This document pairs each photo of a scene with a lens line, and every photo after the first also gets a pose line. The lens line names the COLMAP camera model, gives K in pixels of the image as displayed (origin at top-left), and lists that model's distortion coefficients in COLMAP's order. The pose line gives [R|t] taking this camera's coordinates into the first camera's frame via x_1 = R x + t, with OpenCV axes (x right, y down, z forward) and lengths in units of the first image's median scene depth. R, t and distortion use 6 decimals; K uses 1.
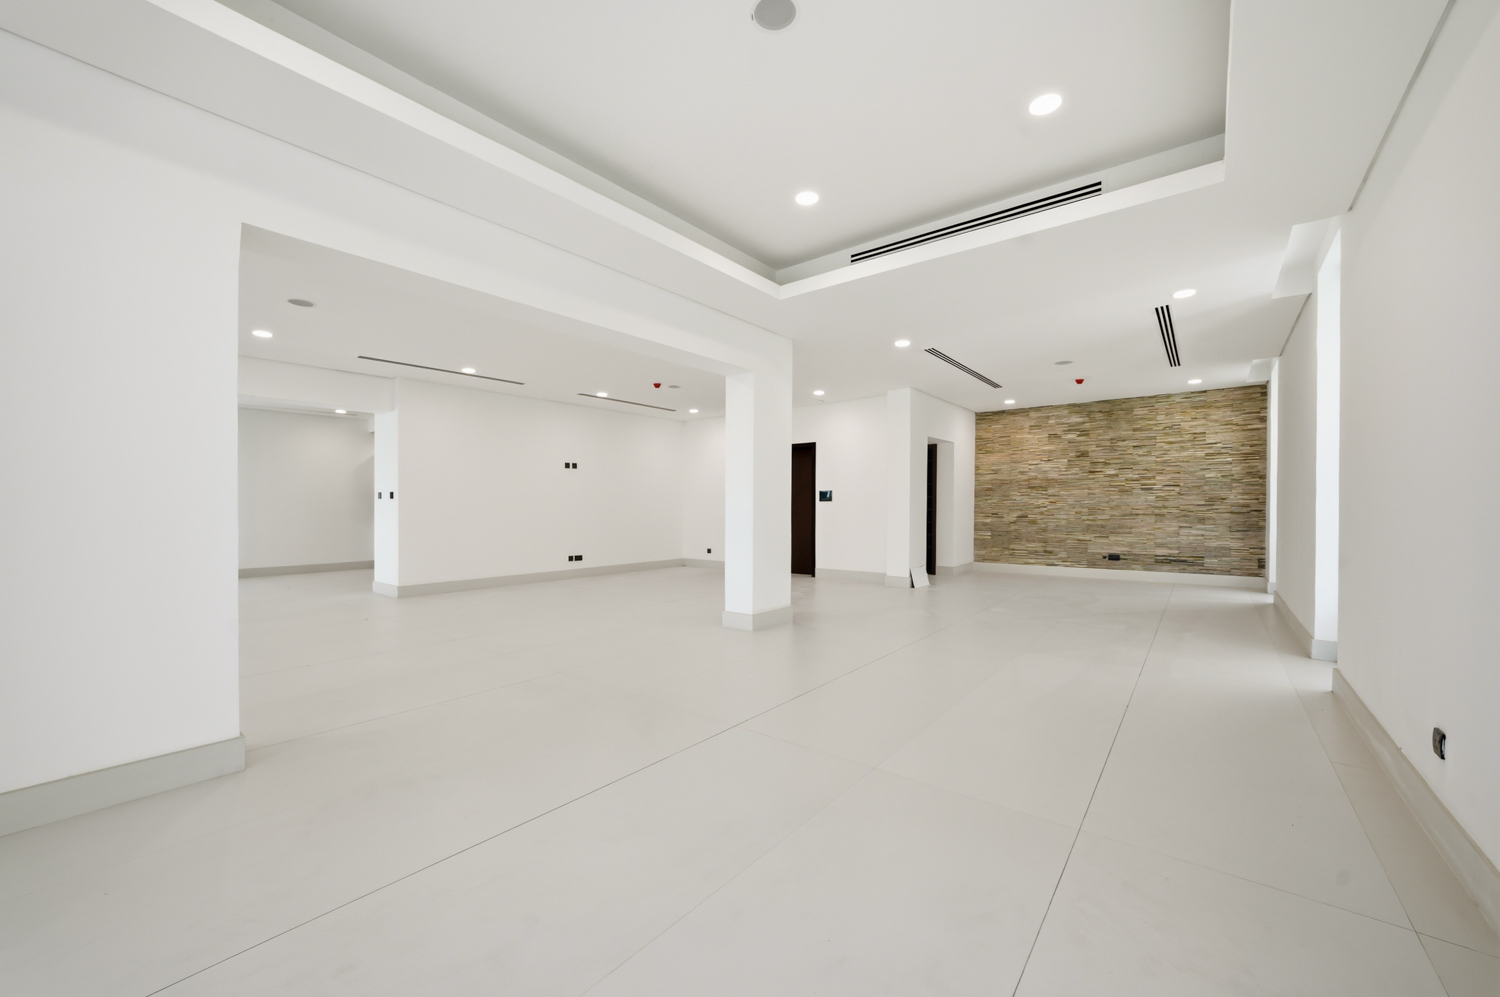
lens RADIAL K [[570.8, 0, 750.0], [0, 570.8, 505.7], [0, 0, 1]] dist [0.000177, 0.000010]
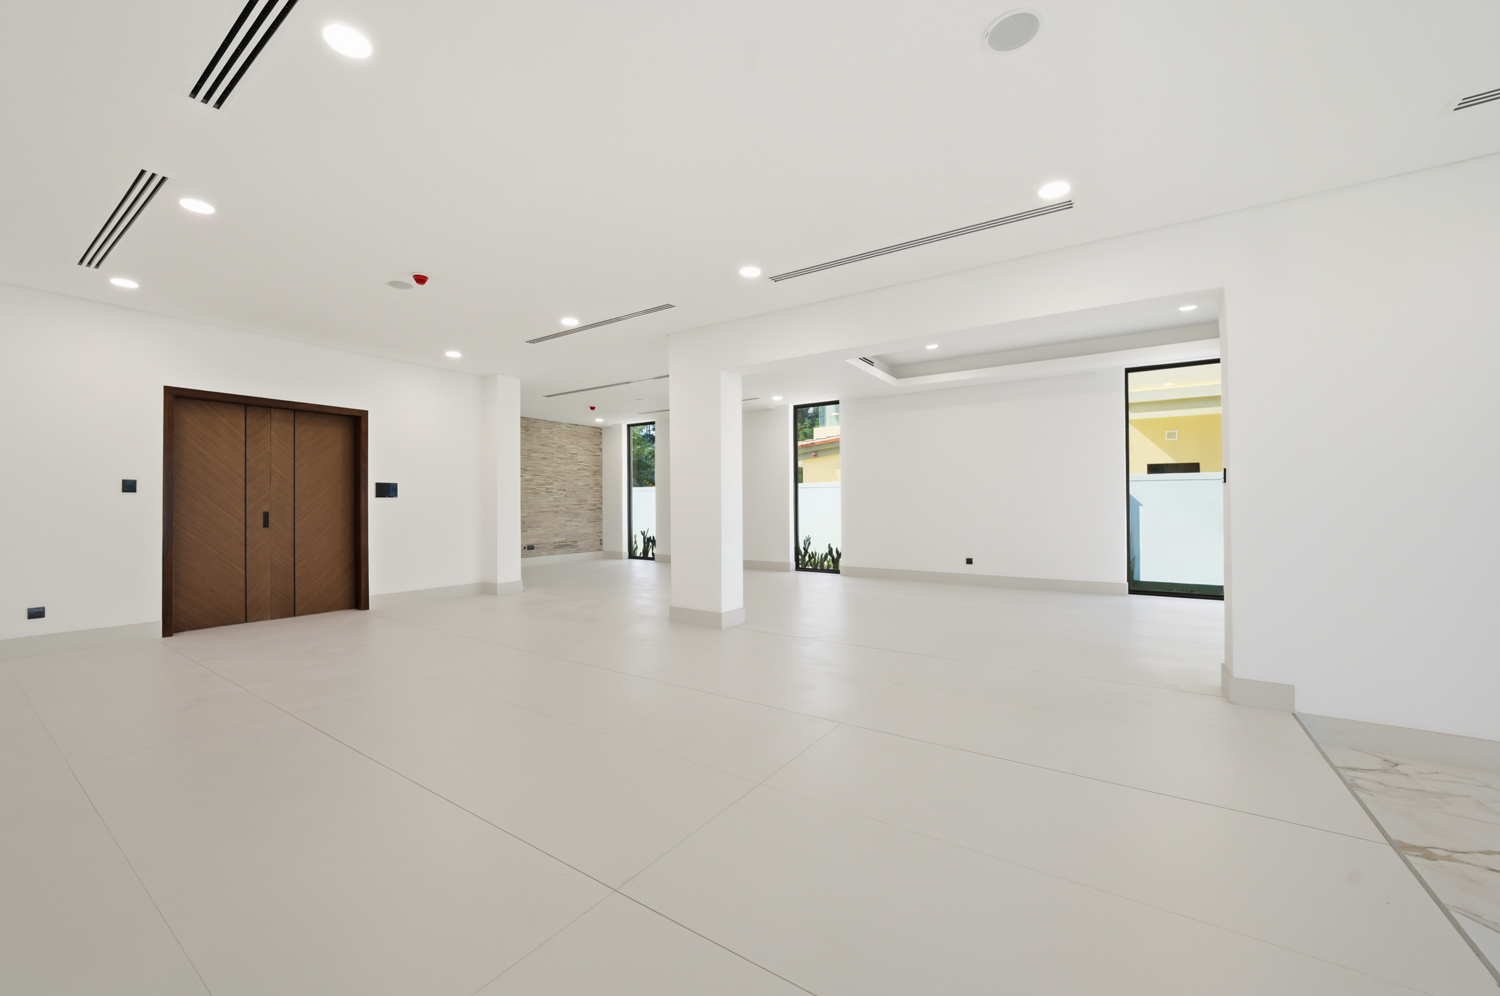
lens RADIAL K [[570.8, 0, 750.0], [0, 570.8, 505.2], [0, 0, 1]] dist [0.000177, 0.000010]
pose [[-0.082456, 0.003115, 0.996590, -0.646882], [0.004780, 0.999985, -0.002730, 0.006330], [-0.996583, 0.004539, -0.082470, 0.667339]]
